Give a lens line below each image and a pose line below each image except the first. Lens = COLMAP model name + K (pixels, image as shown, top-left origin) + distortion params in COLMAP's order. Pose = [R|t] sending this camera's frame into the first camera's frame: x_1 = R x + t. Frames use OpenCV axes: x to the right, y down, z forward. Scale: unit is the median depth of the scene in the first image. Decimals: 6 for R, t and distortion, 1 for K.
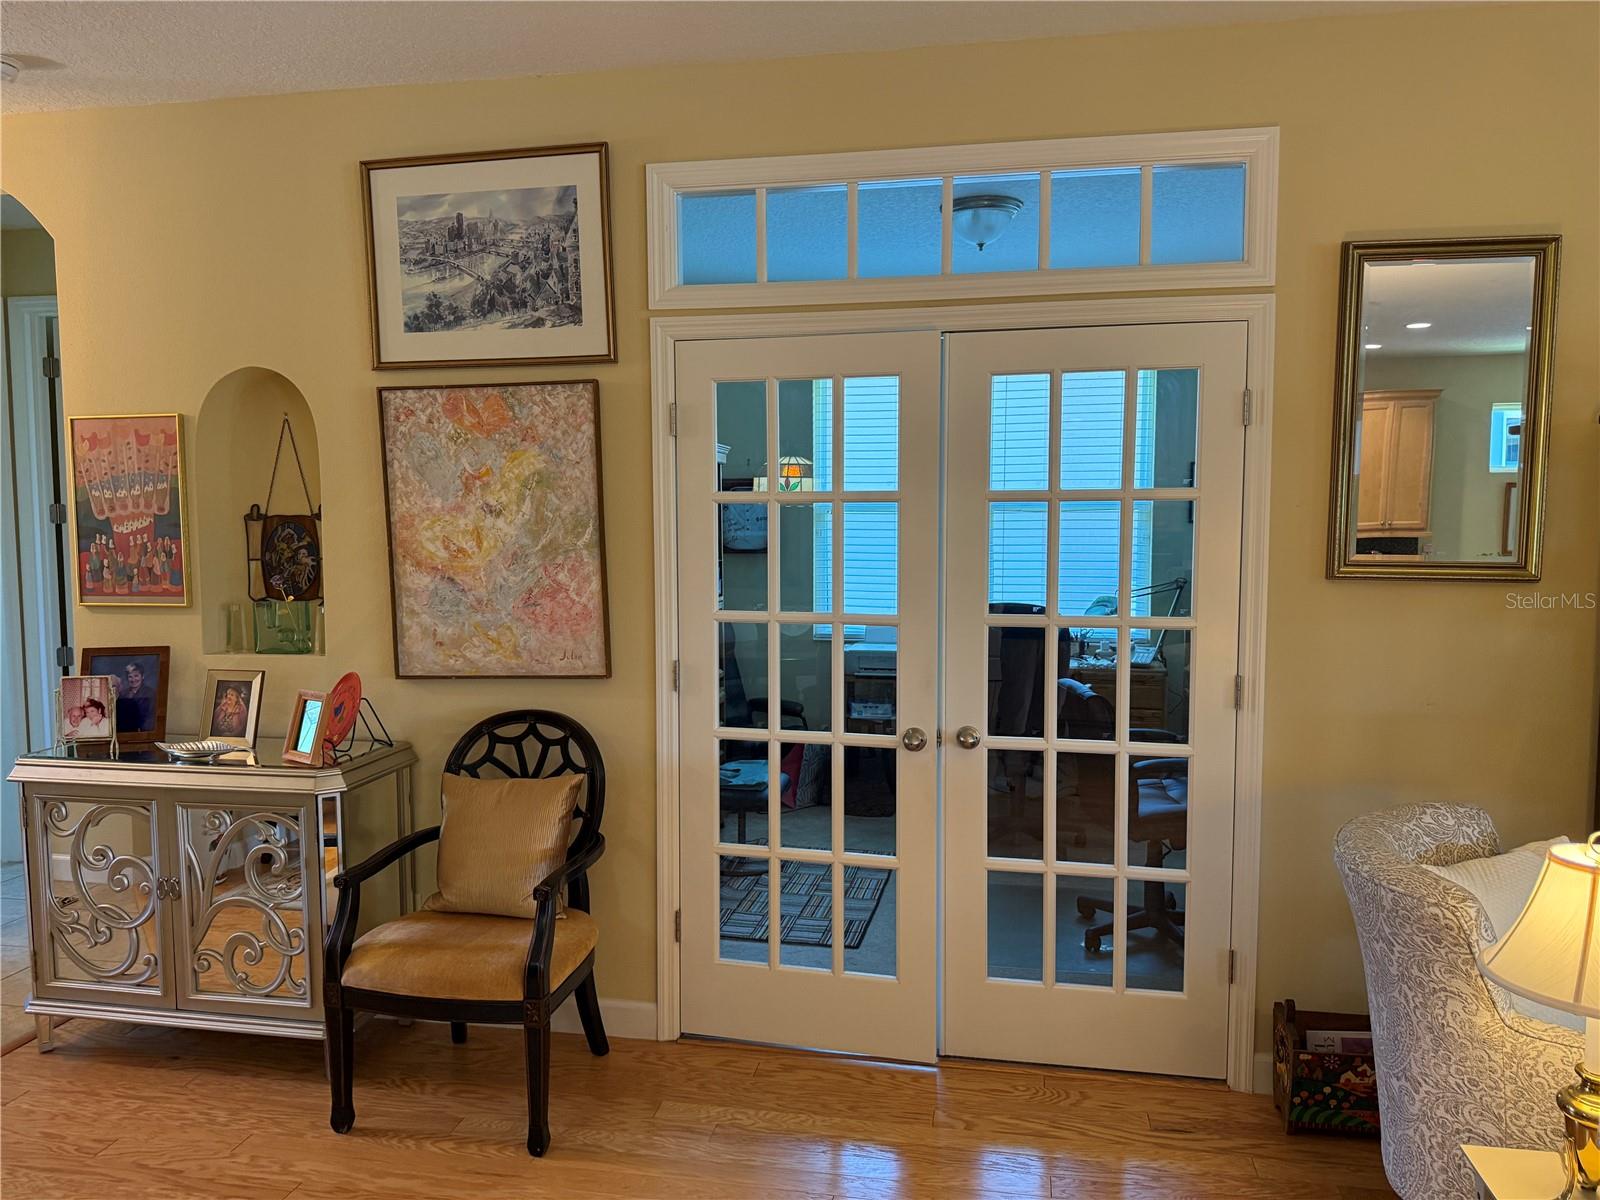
lens RADIAL K [[1133.7, 0, 825.2], [0, 1133.7, 605.6], [0, 0, 1]] dist [0.022666, -0.029550]
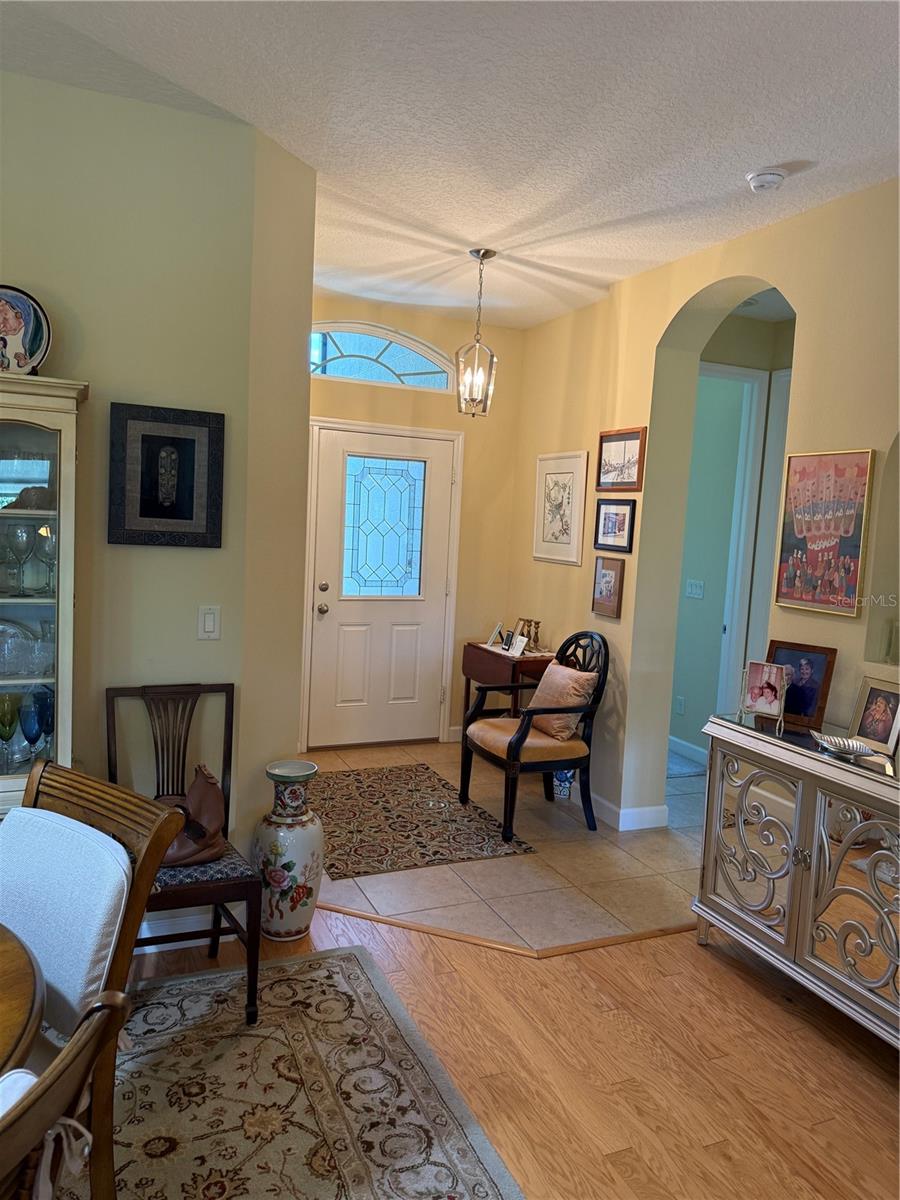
lens RADIAL K [[850.3, 0, 443.2], [0, 850.3, 585.8], [0, 0, 1]] dist [0.022666, -0.029550]
pose [[0.540587, 0.102662, -0.835001, -0.076763], [-0.122351, 0.991568, 0.042700, -0.018112], [0.832344, 0.079080, 0.548590, 0.196042]]
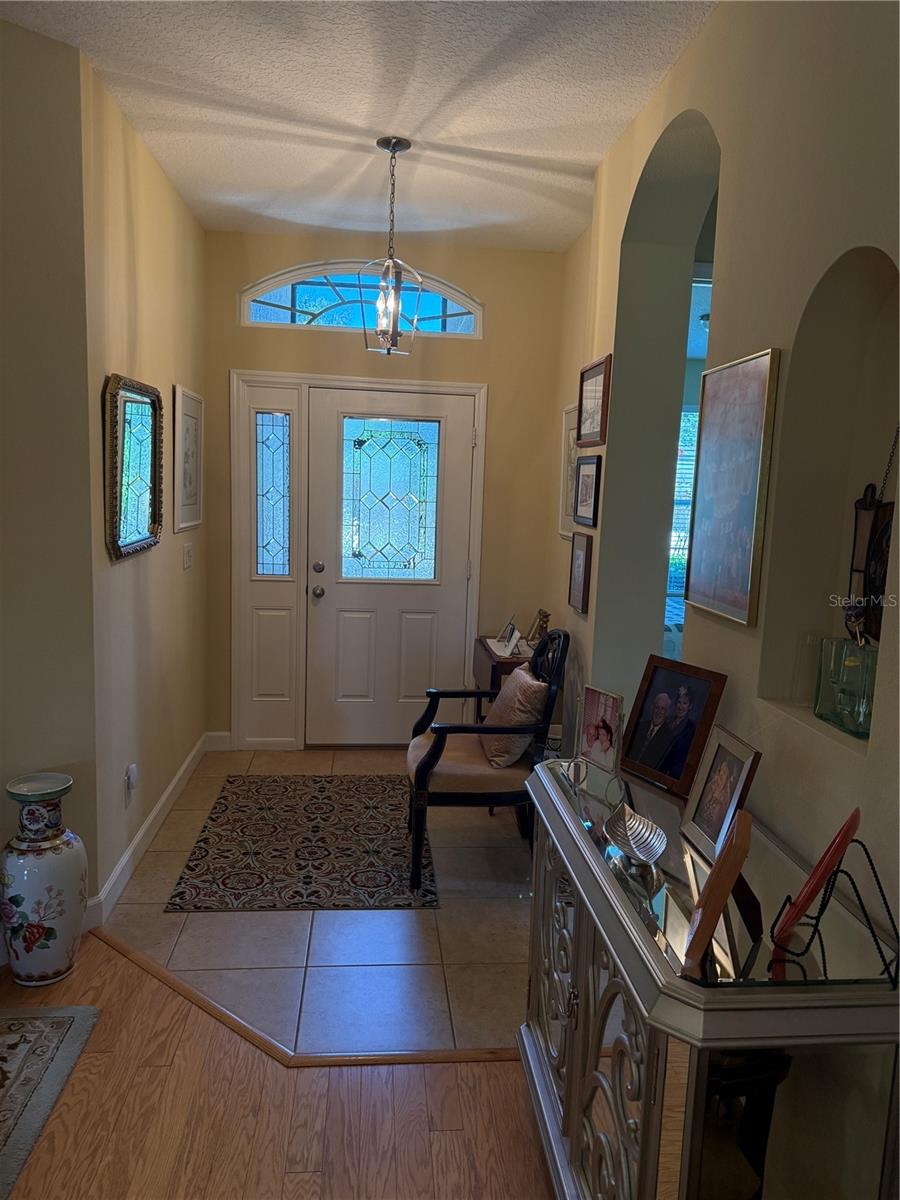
lens RADIAL K [[850.3, 0, 453.9], [0, 850.3, 594.0], [0, 0, 1]] dist [0.022666, -0.029550]
pose [[0.249171, 0.137632, -0.958630, -0.109078], [-0.115886, 0.986975, 0.111580, -0.061906], [0.961501, 0.083290, 0.261875, 0.747433]]
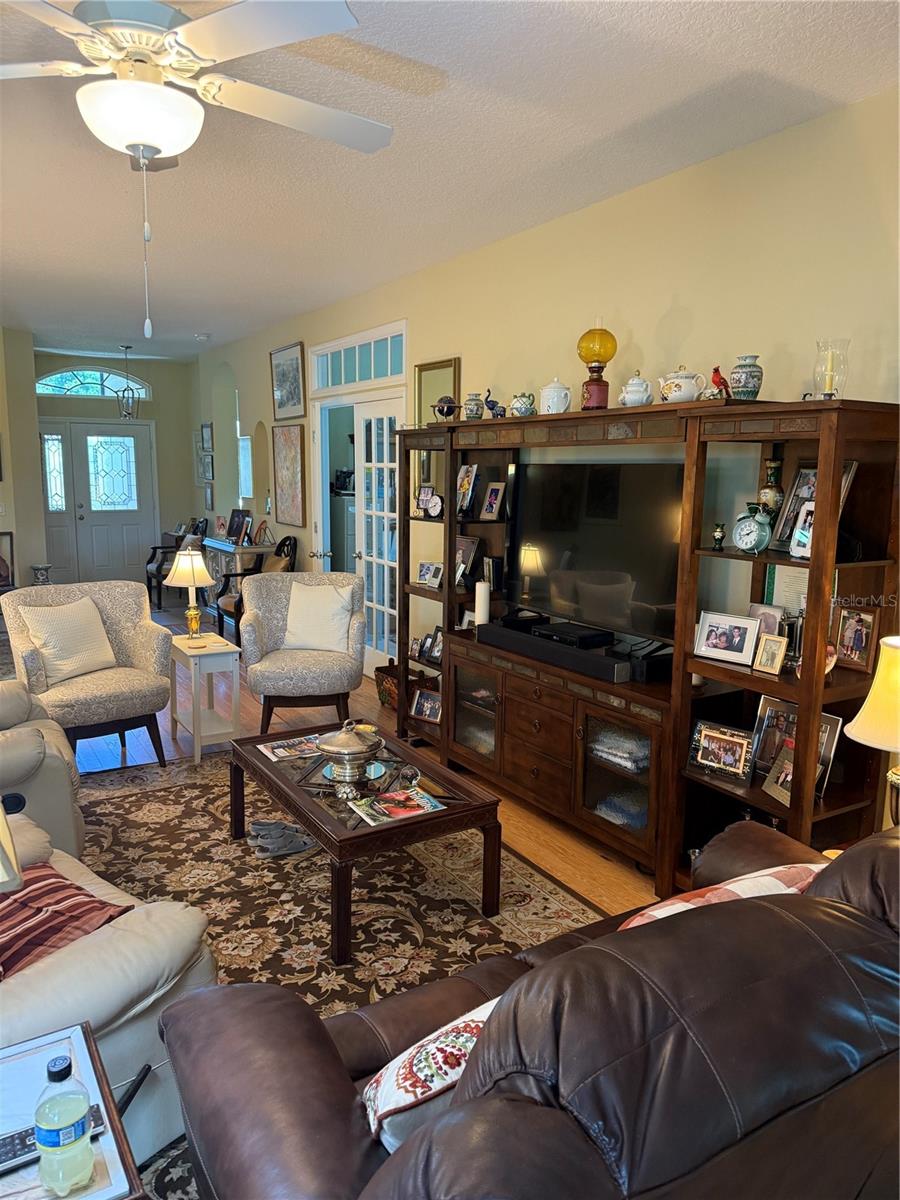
lens RADIAL K [[850.3, 0, 452.1], [0, 850.3, 599.8], [0, 0, 1]] dist [0.022666, -0.029550]
pose [[0.658052, 0.127406, -0.742116, 1.733195], [-0.081235, 0.991841, 0.098246, 0.006021], [0.748578, -0.004365, 0.663033, -0.165678]]
